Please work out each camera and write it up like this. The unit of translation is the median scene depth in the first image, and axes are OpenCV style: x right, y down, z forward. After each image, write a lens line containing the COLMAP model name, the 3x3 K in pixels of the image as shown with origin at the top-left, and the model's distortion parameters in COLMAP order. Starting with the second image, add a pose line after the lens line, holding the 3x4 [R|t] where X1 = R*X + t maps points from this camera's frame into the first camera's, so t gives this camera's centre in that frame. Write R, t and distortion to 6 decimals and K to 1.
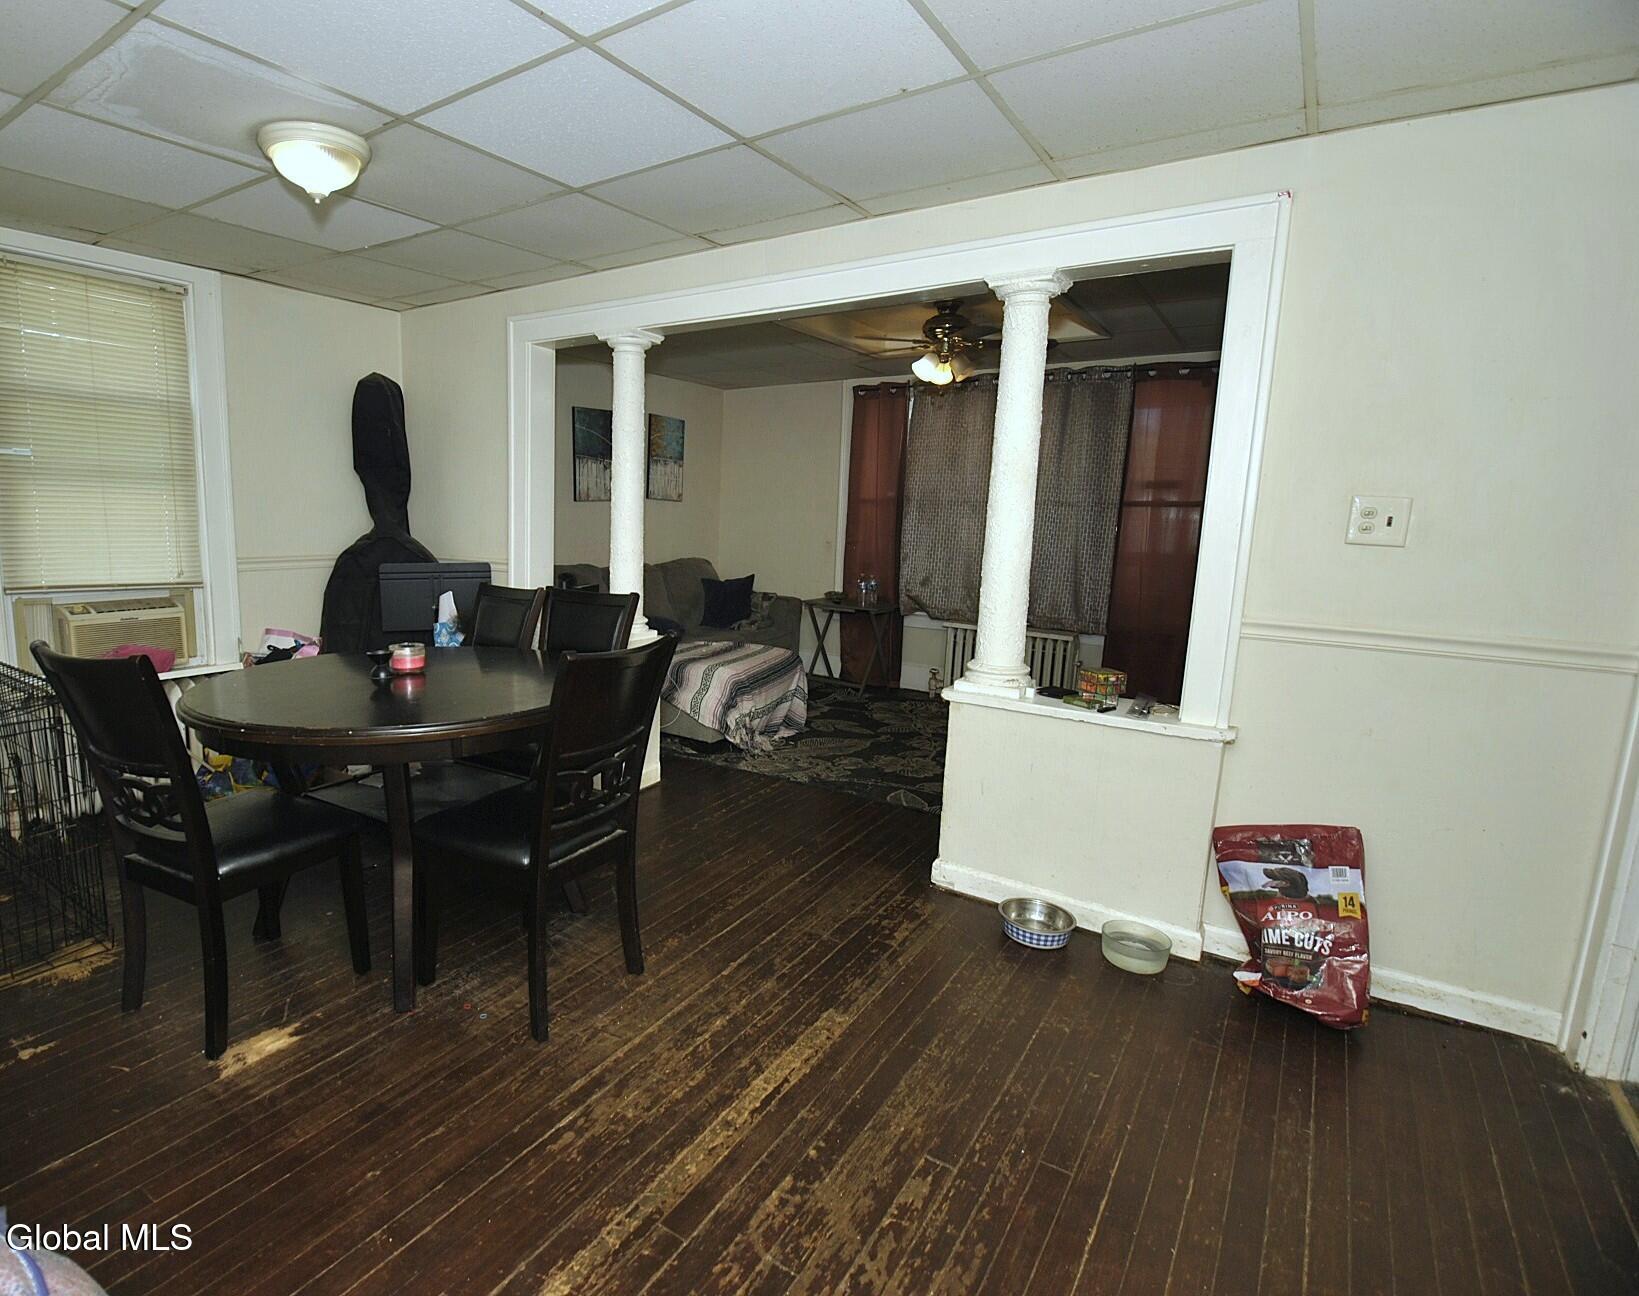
lens RADIAL K [[842.8, 0, 684.2], [0, 842.8, 644.8], [0, 0, 1]] dist [-0.000506, -0.000135]
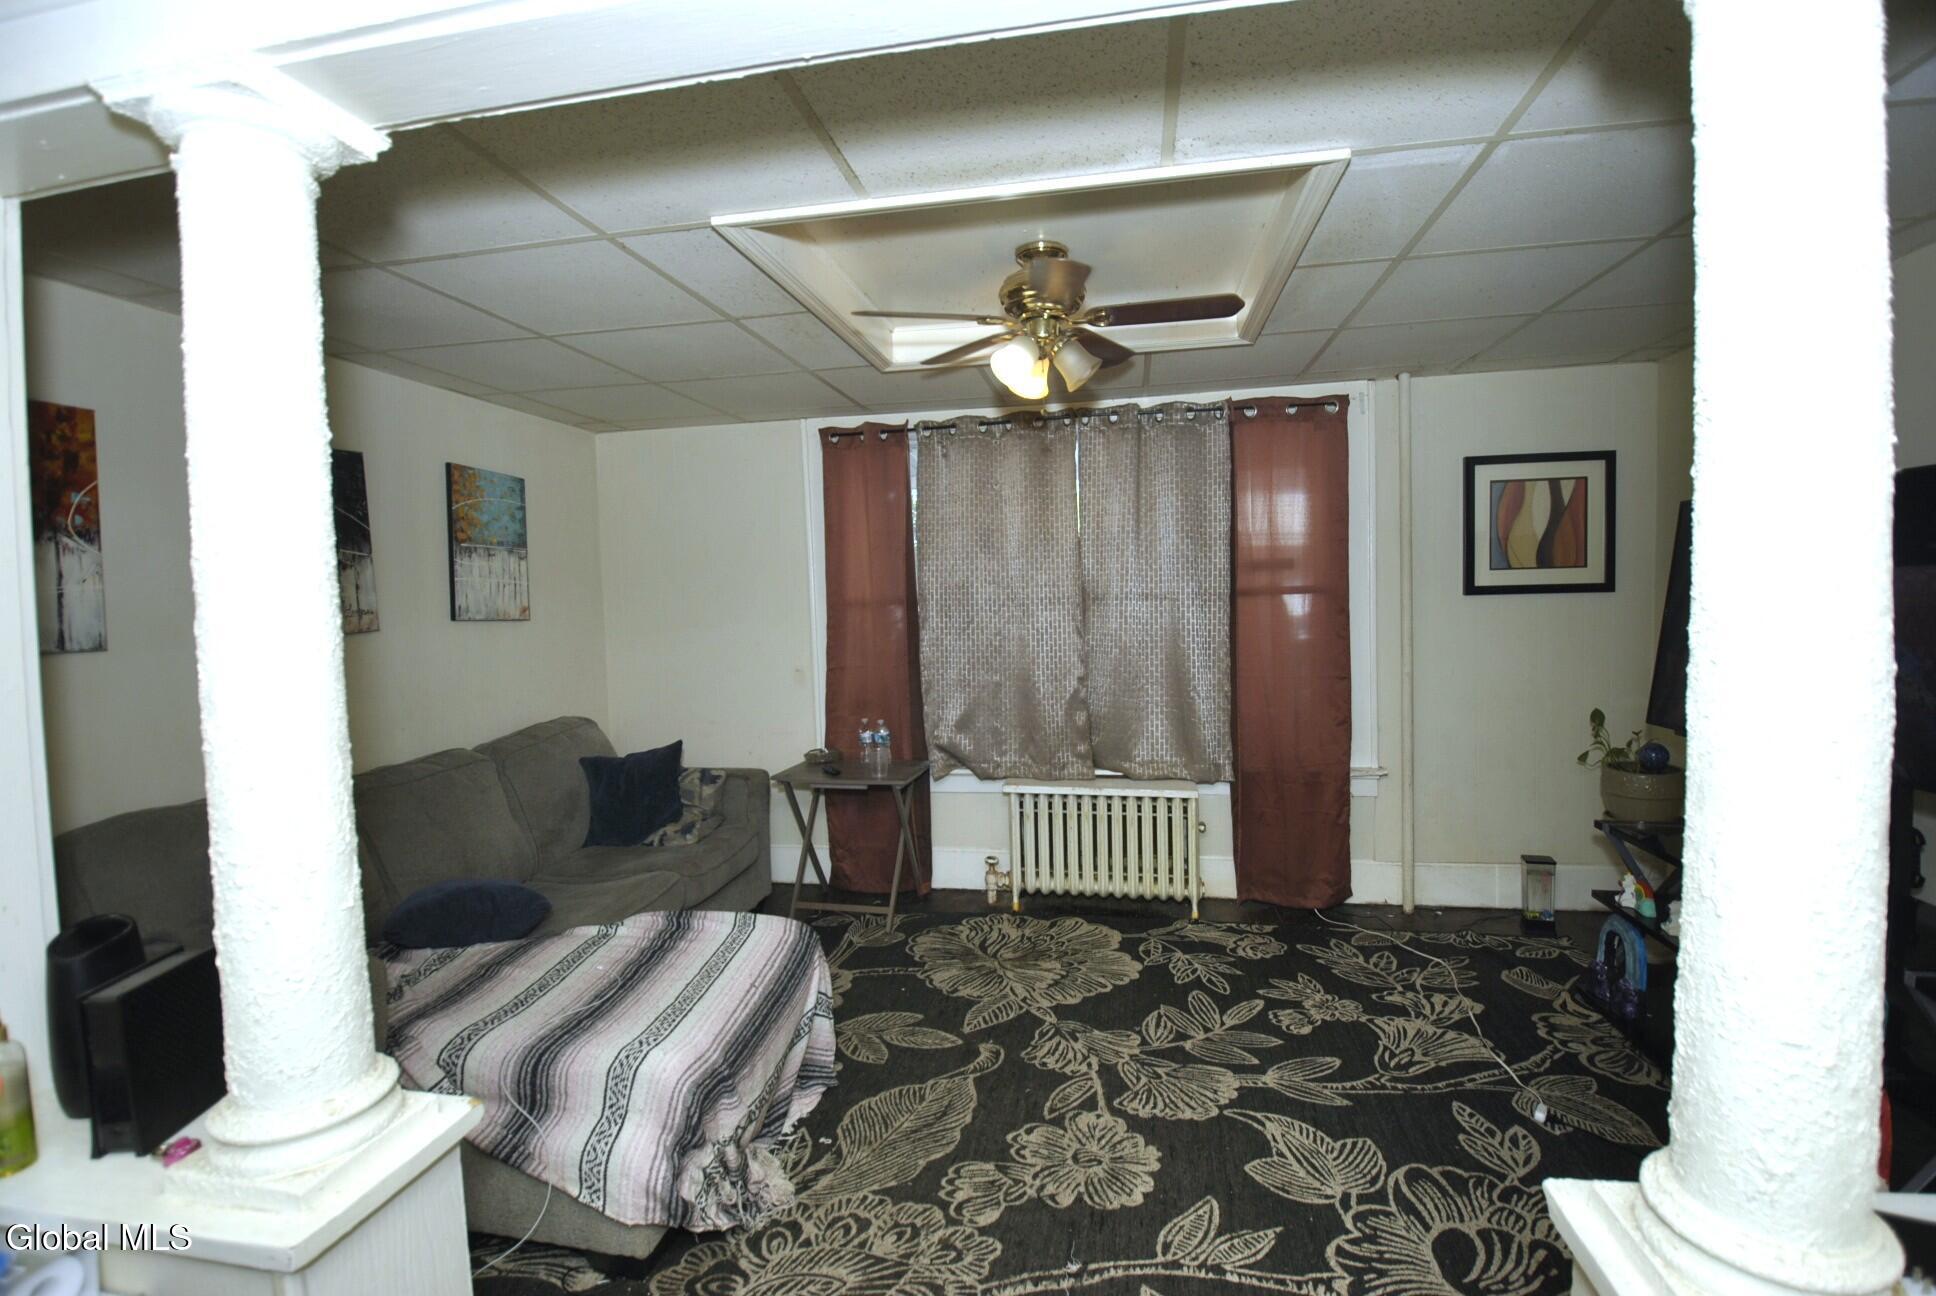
lens RADIAL K [[858.2, 0, 985.4], [0, 858.2, 638.6], [0, 0, 1]] dist [0.030572, -0.029760]
pose [[0.890915, -0.069661, 0.448797, 0.010083], [0.118547, 0.989579, -0.081730, -0.087702], [-0.438427, 0.126018, 0.889889, 0.417070]]
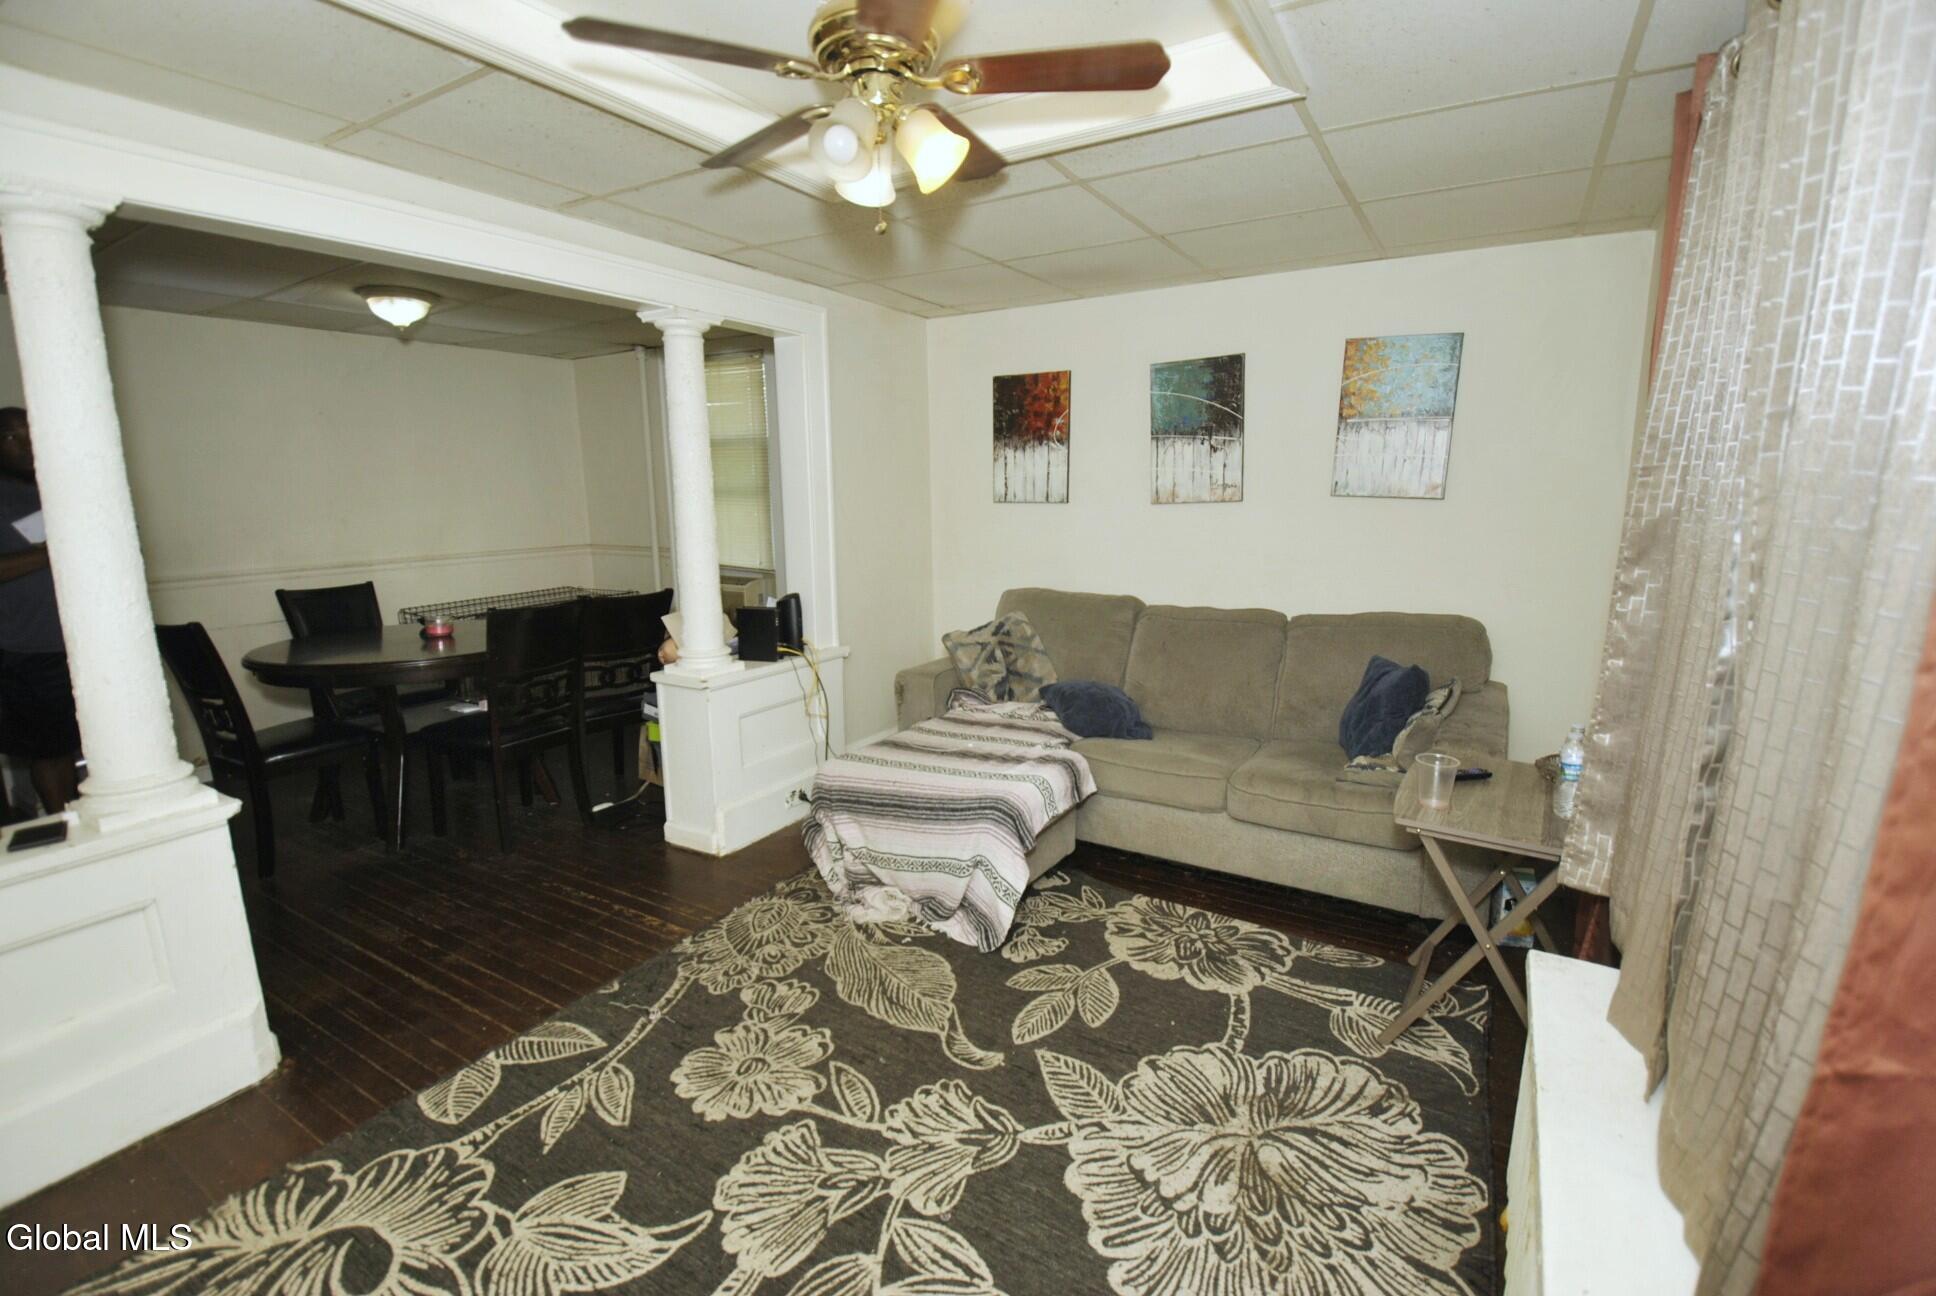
lens RADIAL K [[858.2, 0, 985.4], [0, 858.2, 638.6], [0, 0, 1]] dist [0.030572, -0.029760]
pose [[0.102547, 0.161106, -0.981595, 0.549343], [-0.148350, 0.978239, 0.145057, -0.142784], [0.983604, 0.130745, 0.124215, 0.786021]]
